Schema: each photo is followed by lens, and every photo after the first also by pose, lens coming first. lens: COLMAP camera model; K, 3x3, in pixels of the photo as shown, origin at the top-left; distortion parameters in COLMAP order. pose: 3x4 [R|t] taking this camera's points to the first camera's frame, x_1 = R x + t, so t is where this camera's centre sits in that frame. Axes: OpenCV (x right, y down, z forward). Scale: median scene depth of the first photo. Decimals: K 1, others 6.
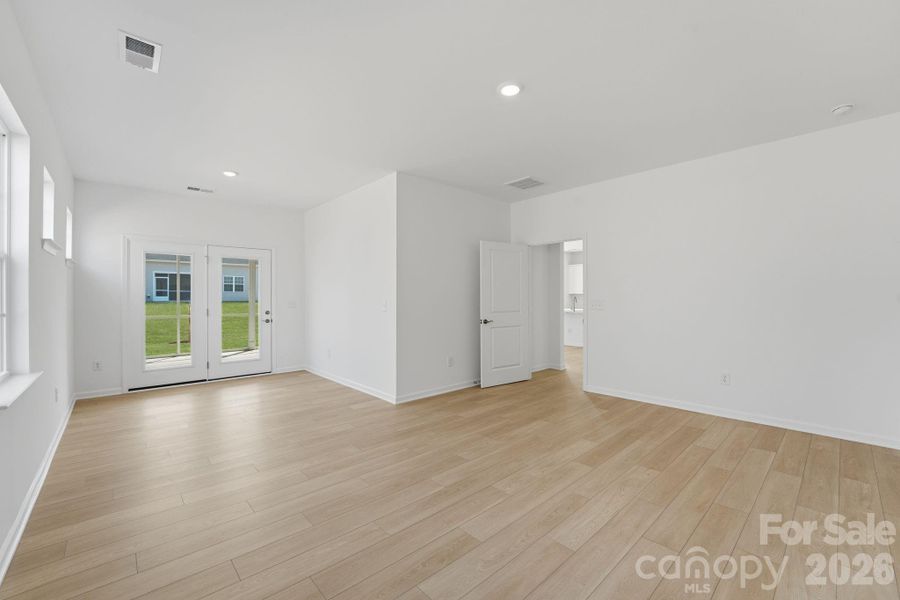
lens RADIAL K [[372.3, 0, 457.4], [0, 372.3, 300.0], [0, 0, 1]] dist [-0.021886, 0.000000]
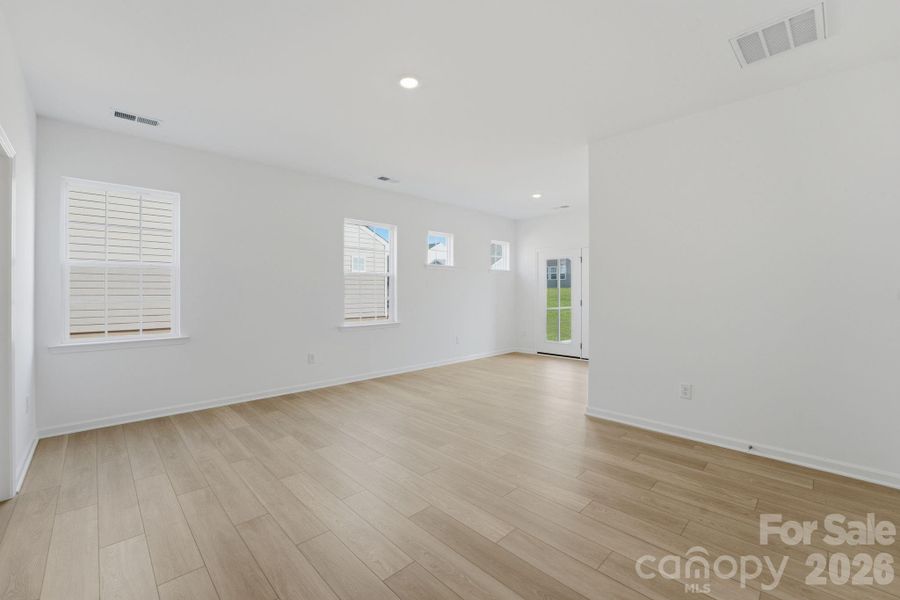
lens RADIAL K [[381.4, 0, 447.9], [0, 381.4, 293.3], [0, 0, 1]] dist [-0.021189, 0.000071]
pose [[0.005158, 0.005521, -0.999971, 0.963923], [-0.004924, 0.999973, 0.005496, -0.005497], [0.999975, 0.004895, 0.005185, 0.909058]]
